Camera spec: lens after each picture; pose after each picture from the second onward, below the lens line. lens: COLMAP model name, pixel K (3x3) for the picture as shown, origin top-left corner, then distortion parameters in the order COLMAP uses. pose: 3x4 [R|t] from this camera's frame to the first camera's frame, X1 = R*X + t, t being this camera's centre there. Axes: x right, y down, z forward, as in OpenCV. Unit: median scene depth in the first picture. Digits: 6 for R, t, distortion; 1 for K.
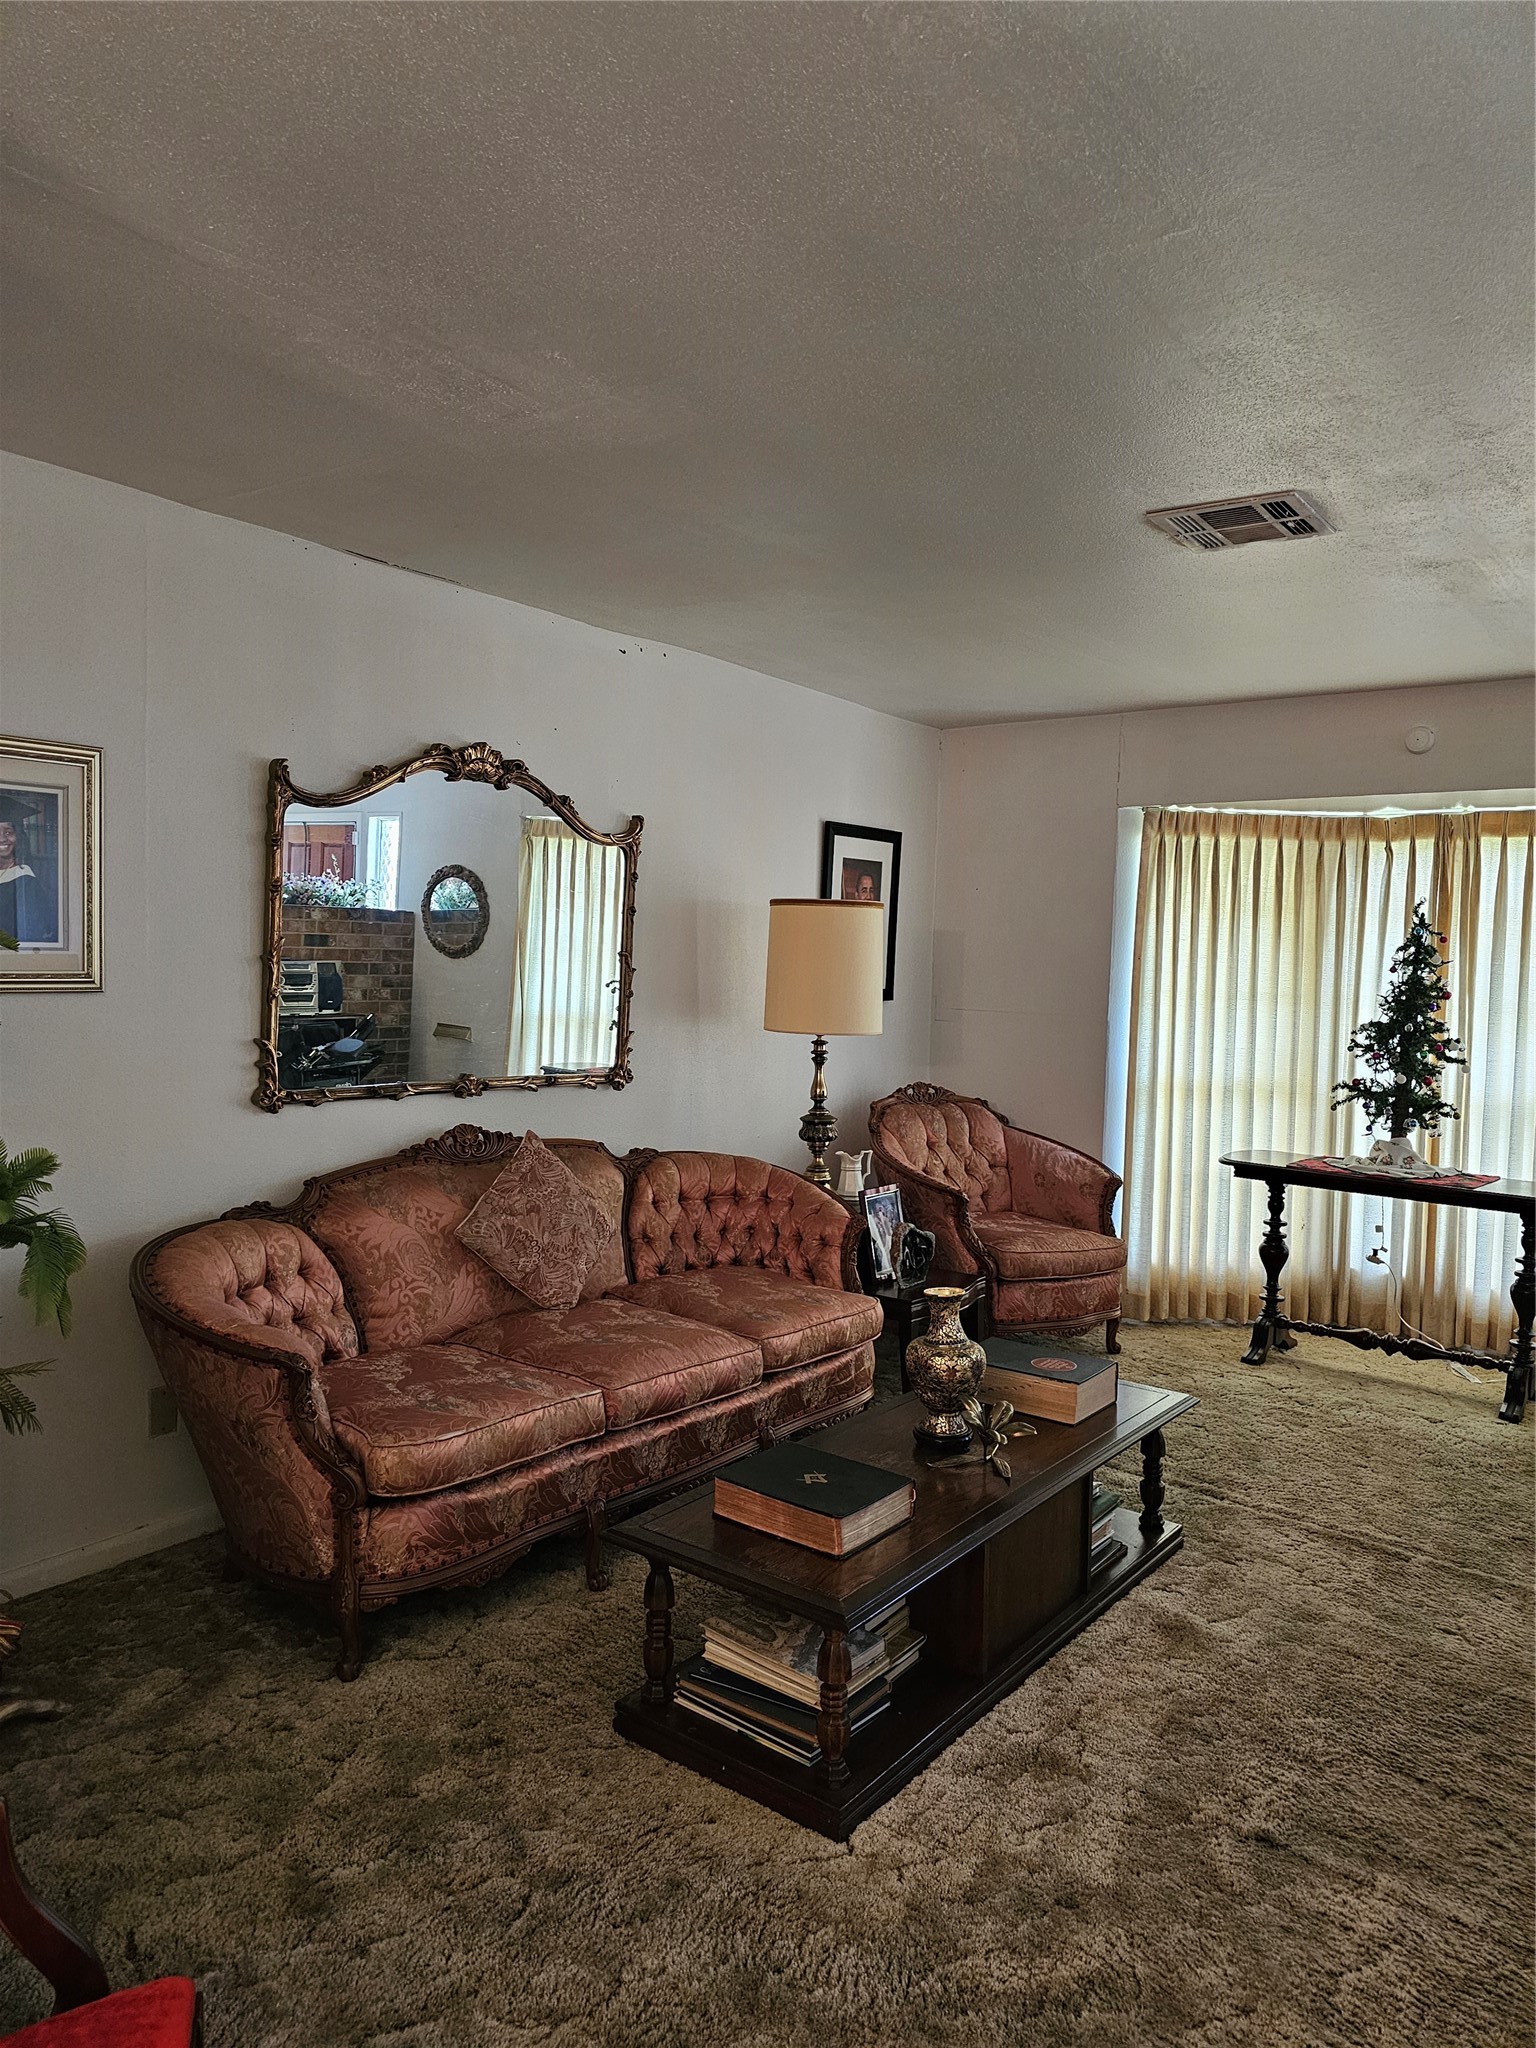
lens RADIAL K [[1372.0, 0, 756.1], [0, 1372.0, 1018.6], [0, 0, 1]] dist [0.043104, -0.039956]
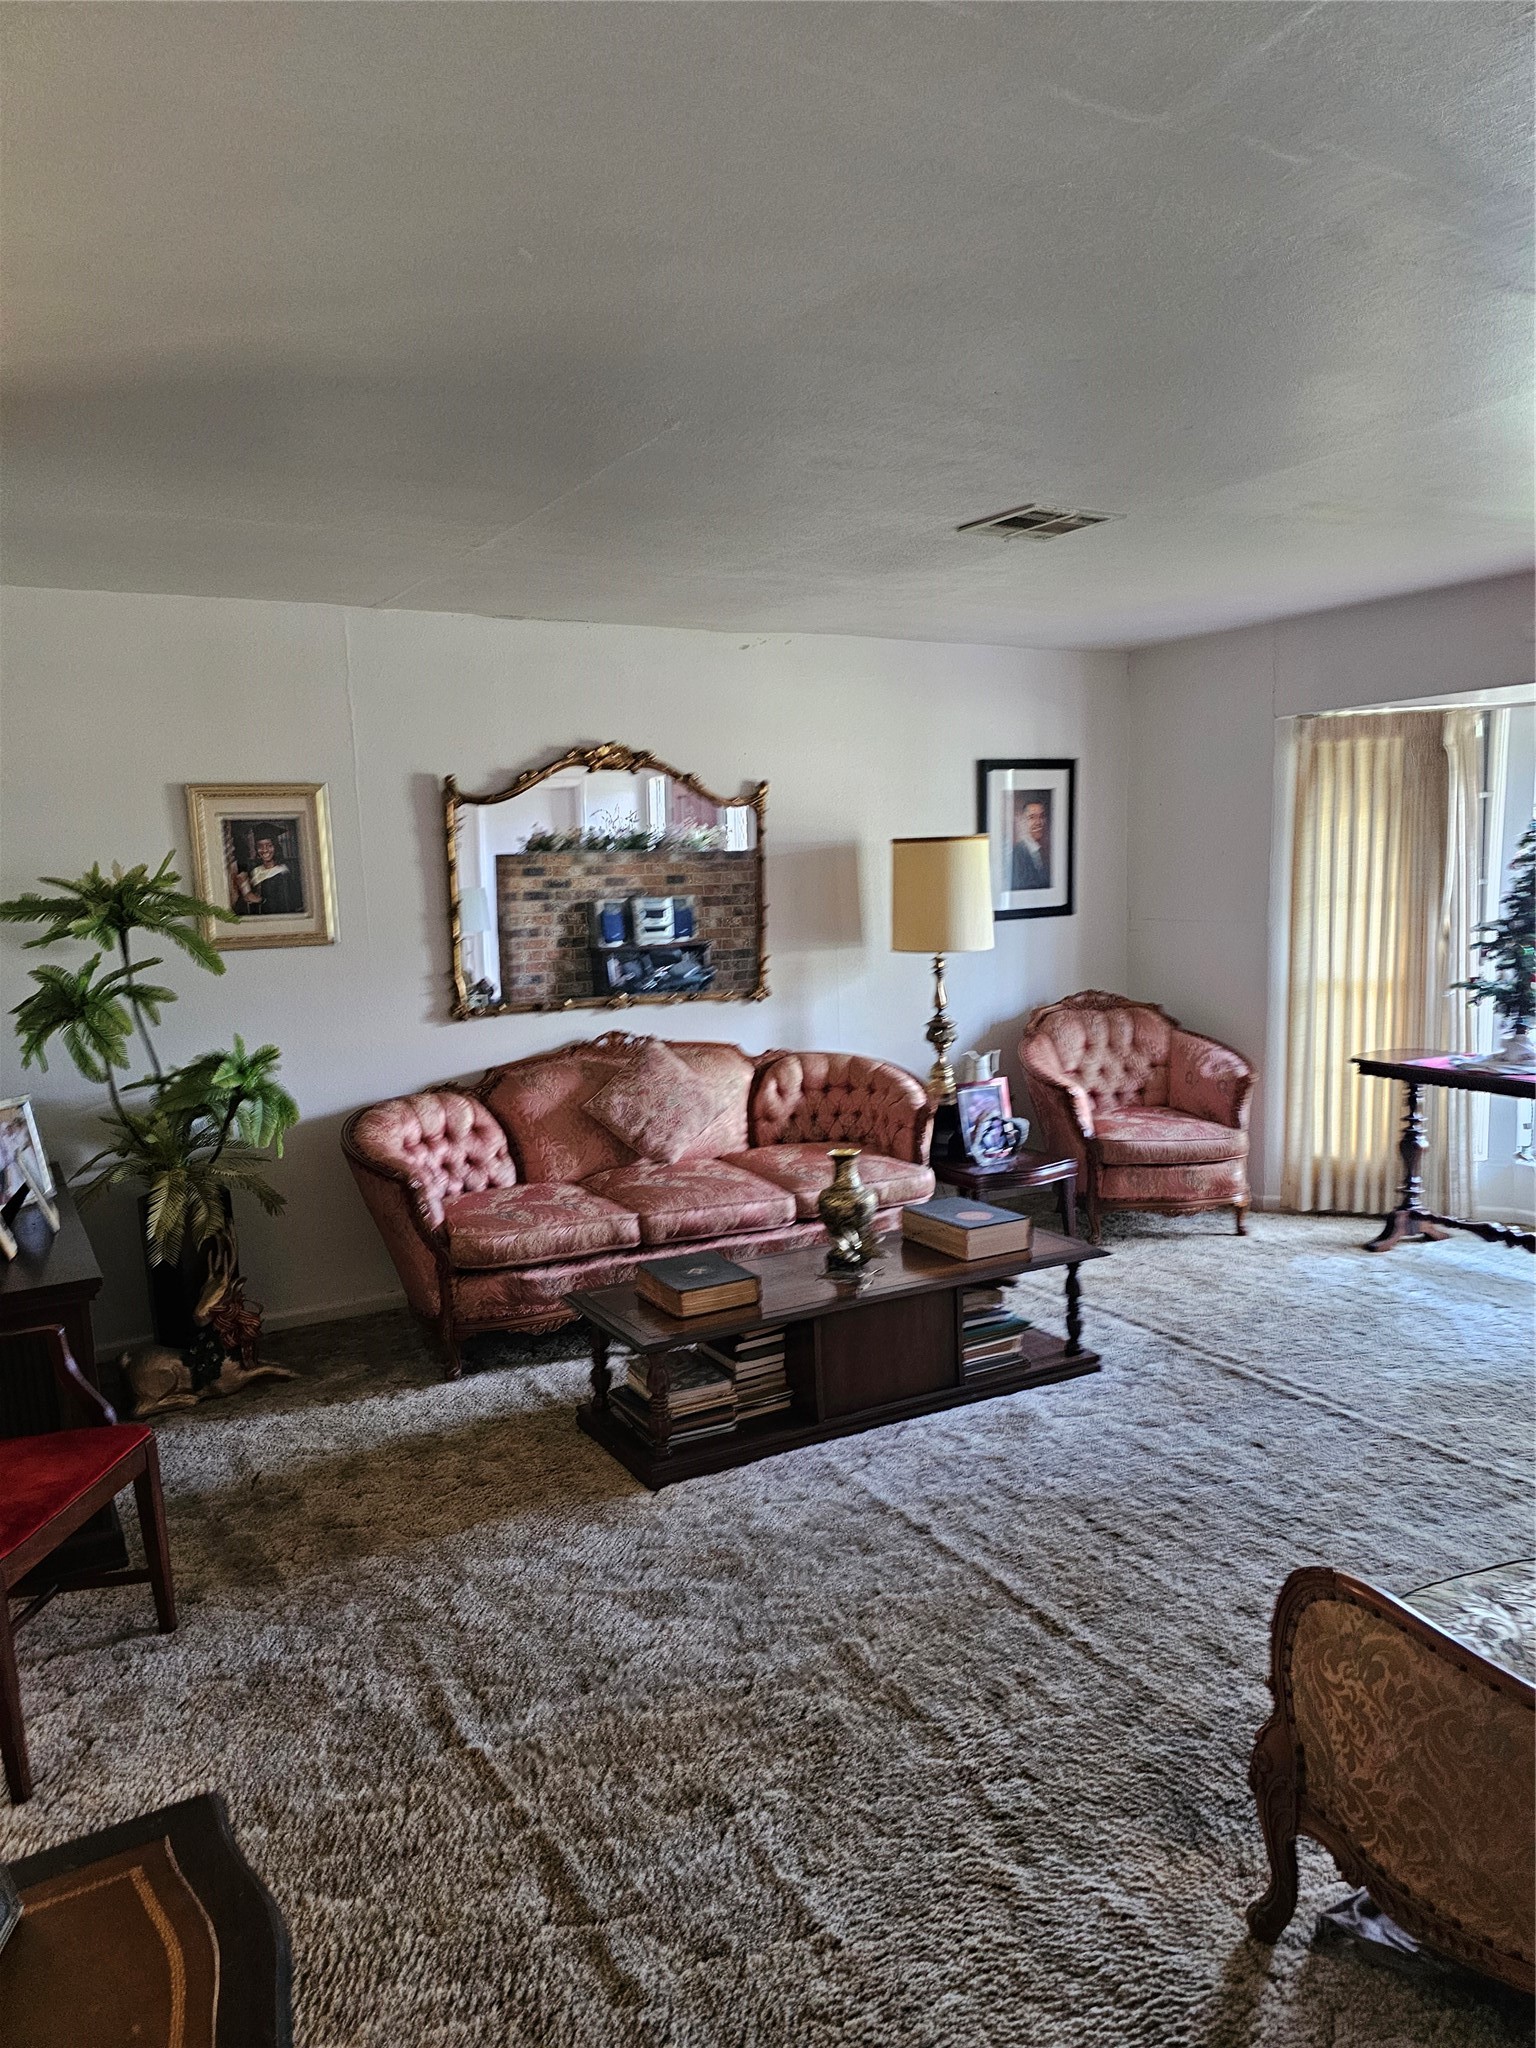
lens RADIAL K [[1394.8, 0, 763.7], [0, 1394.8, 1063.8], [0, 0, 1]] dist [0.053015, 0.000257]
pose [[0.912343, 0.002845, -0.409417, 0.532481], [0.037908, 0.995094, 0.091389, -0.010592], [0.407668, -0.098898, 0.907759, -0.208363]]
